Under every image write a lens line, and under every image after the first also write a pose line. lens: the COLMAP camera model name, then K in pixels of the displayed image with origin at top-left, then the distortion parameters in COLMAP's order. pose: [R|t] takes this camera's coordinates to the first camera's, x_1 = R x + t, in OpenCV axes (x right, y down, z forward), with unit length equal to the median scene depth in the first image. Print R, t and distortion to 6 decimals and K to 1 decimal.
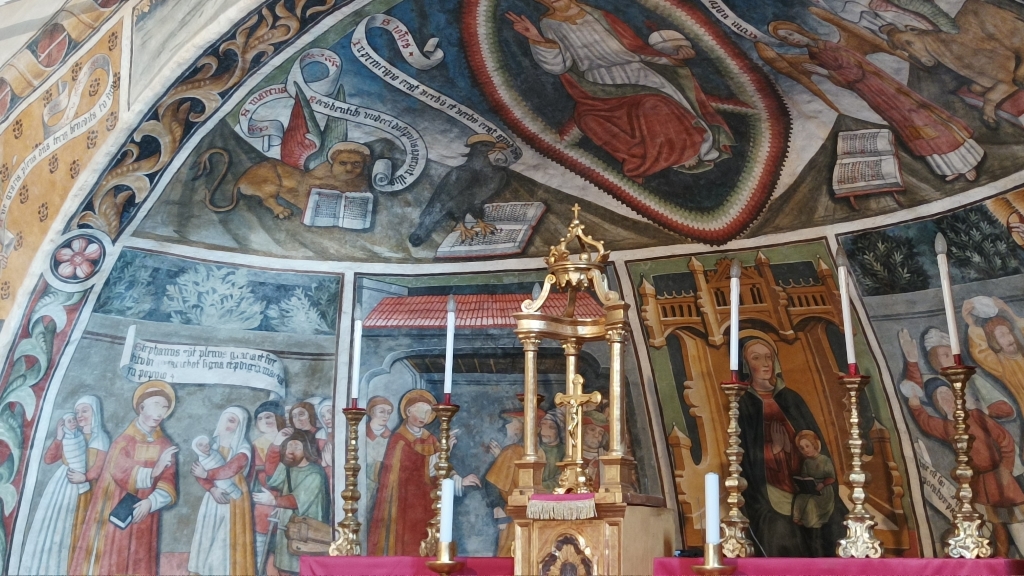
lens RADIAL K [[1453.5, 0, 512.0], [0, 1453.5, 288.0], [0, 0, 1]] dist [0.143024, -0.528452]
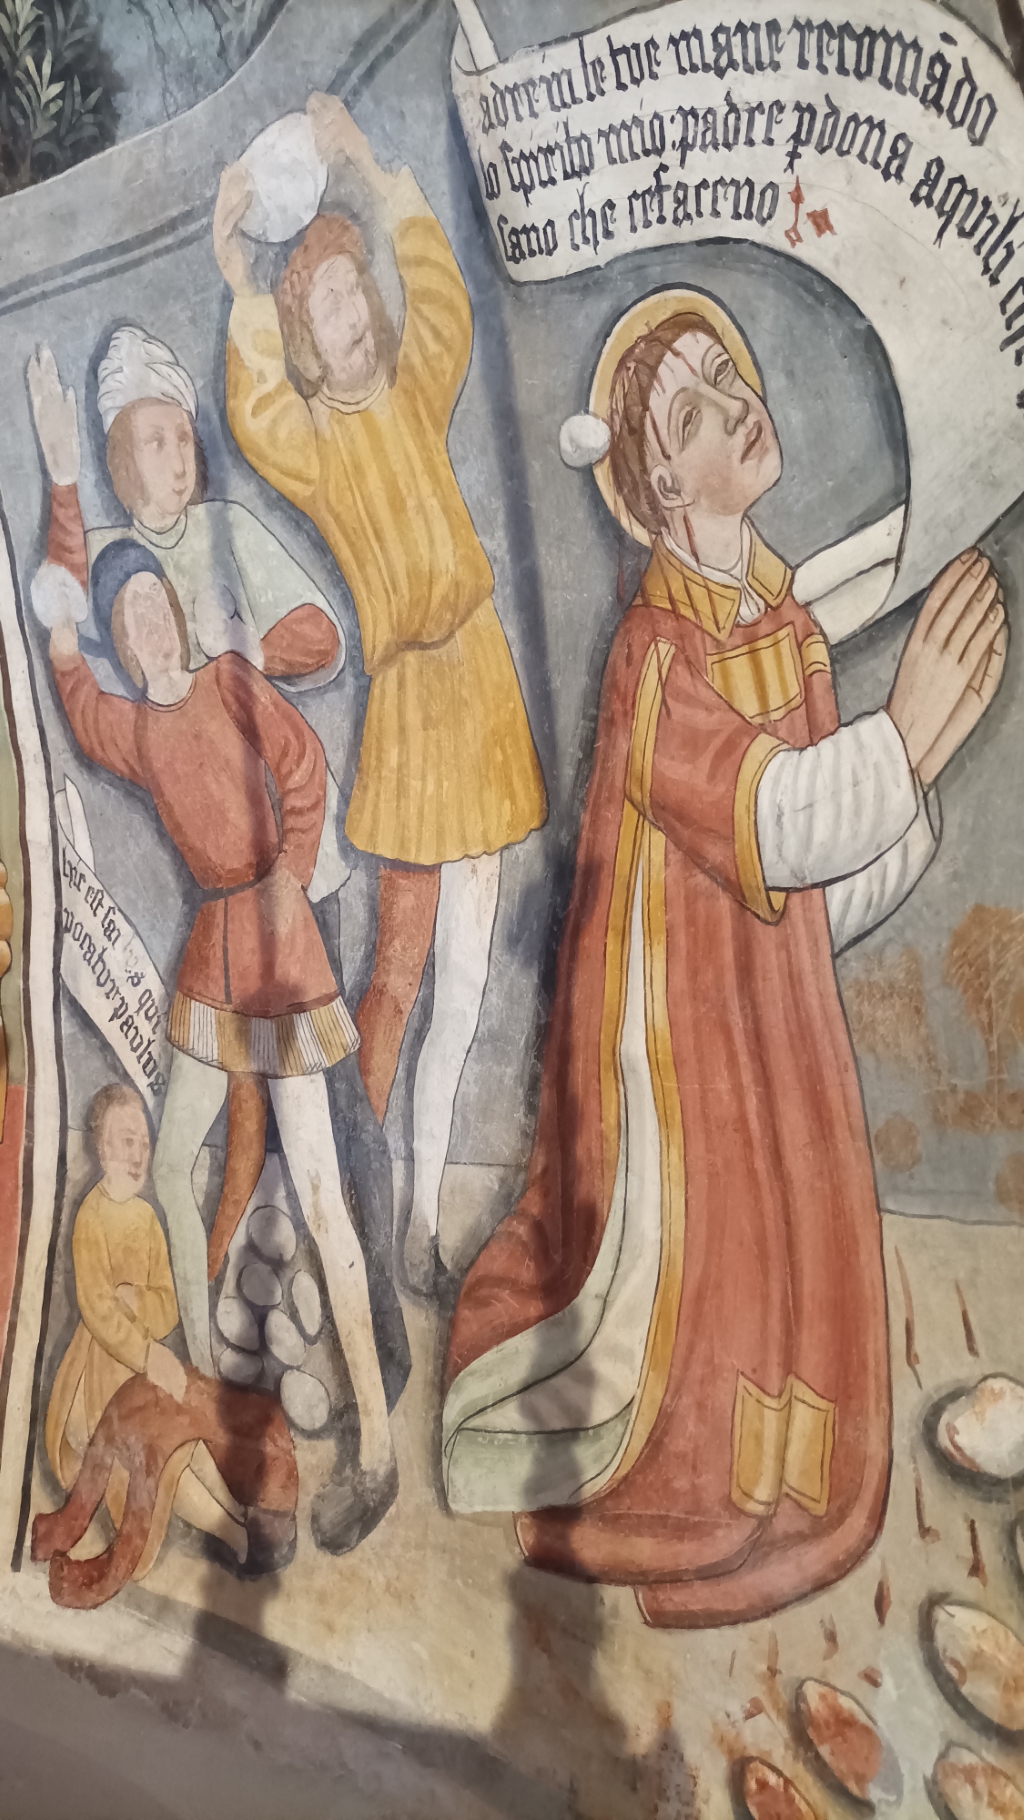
lens RADIAL K [[1351.2, 0, 512.0], [0, 1351.2, 910.0], [0, 0, 1]] dist [0.033666, -0.025211]
pose [[0.943035, 0.174411, 0.283312, 0.277858], [-0.163525, 0.984600, -0.061825, 0.126713], [-0.289732, 0.011975, 0.957033, 0.678136]]
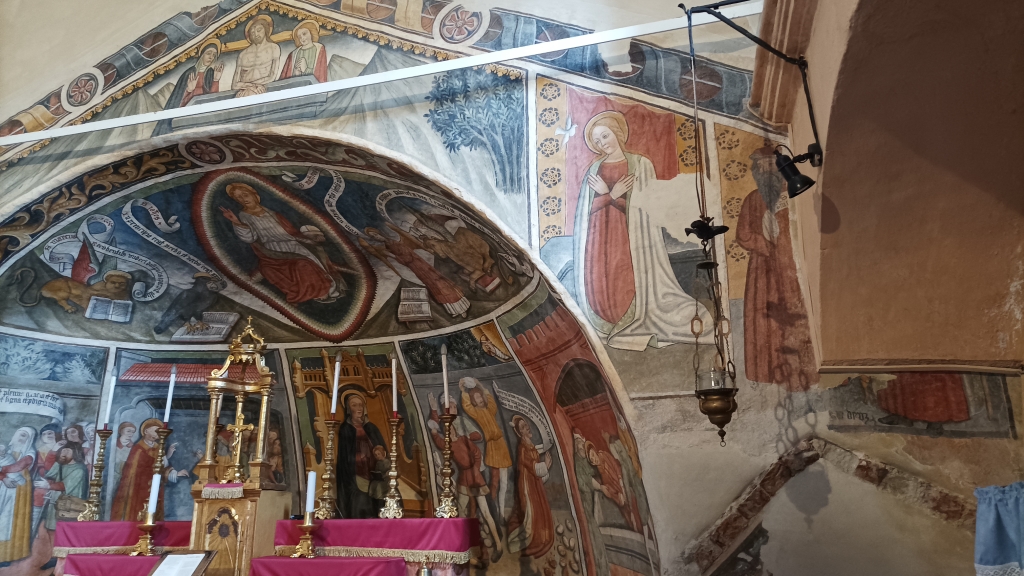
lens RADIAL K [[763.3, 0, 511.3], [0, 763.3, 288.8], [0, 0, 1]] dist [0.038546, -0.028423]
pose [[0.948033, 0.077252, 0.308651, 0.045842], [-0.047034, 0.993445, -0.104182, -0.007004], [-0.314677, 0.084251, 0.945452, 0.011174]]
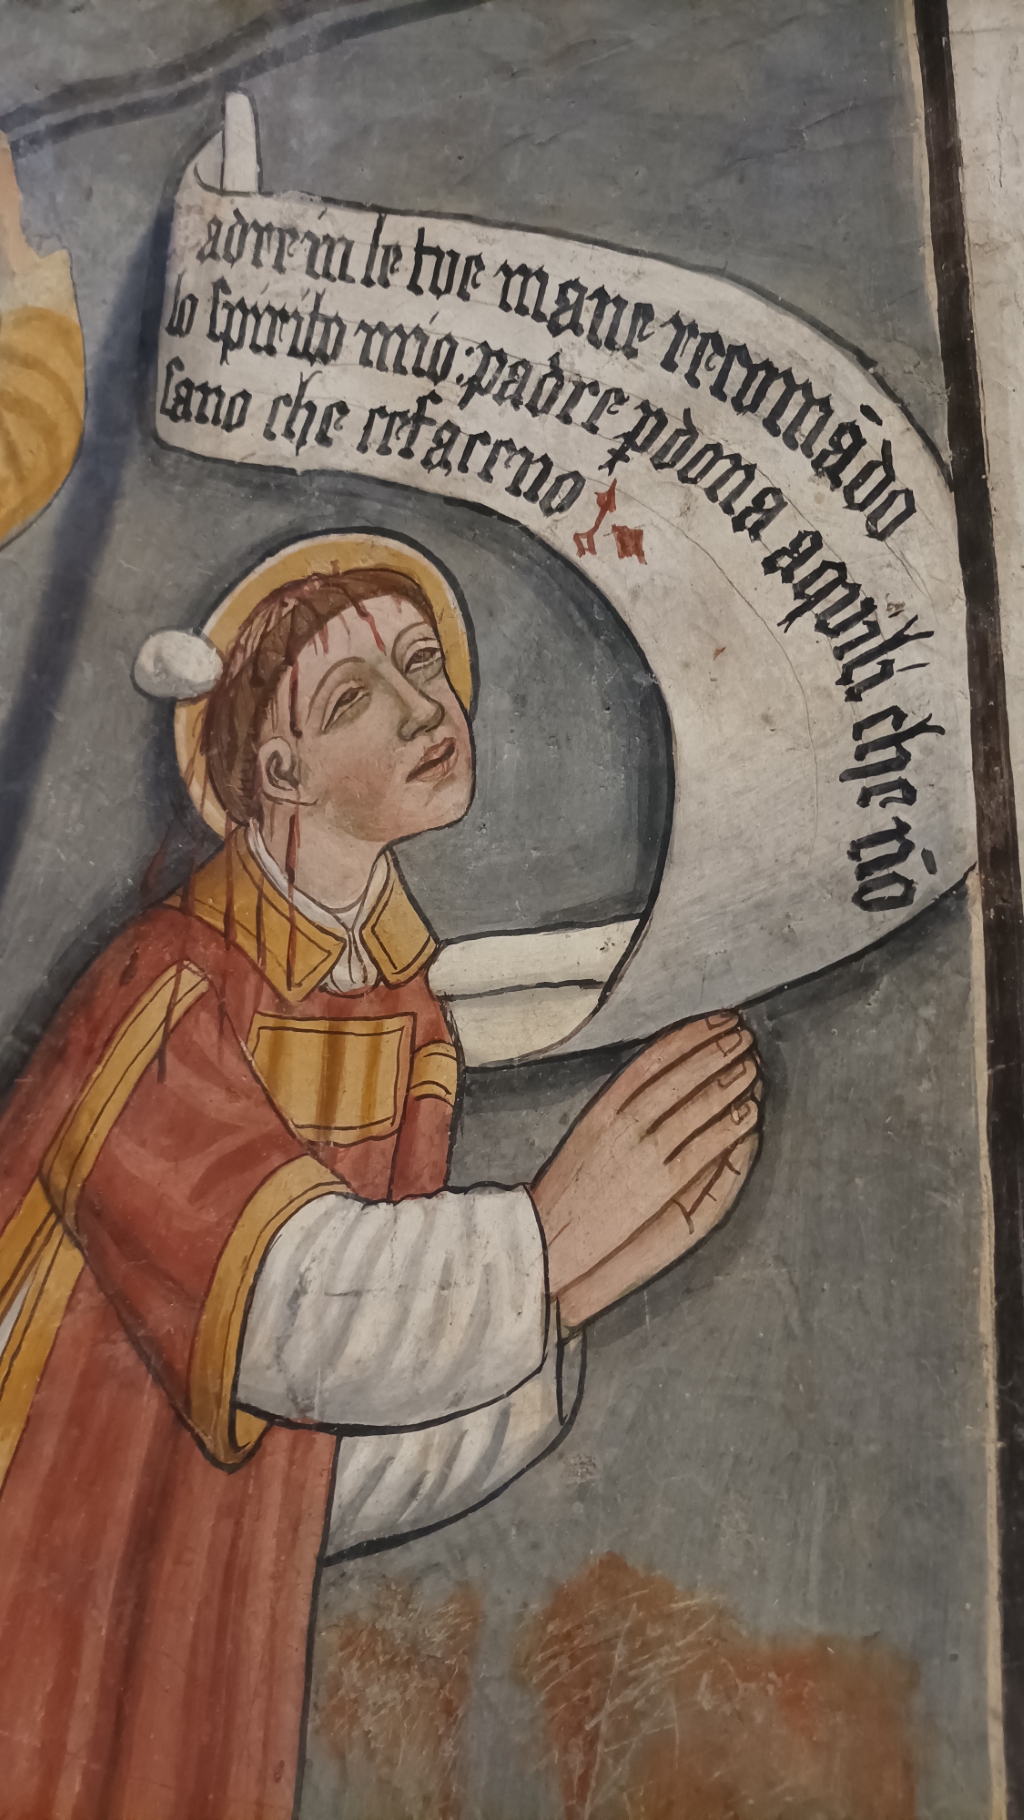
lens RADIAL K [[1350.1, 0, 507.2], [0, 1350.1, 907.4], [0, 0, 1]] dist [0.013691, -0.009307]
pose [[0.578976, 0.584025, 0.568948, 0.286013], [-0.352031, 0.808466, -0.471654, 0.119646], [-0.735433, 0.072789, 0.673677, 0.738909]]
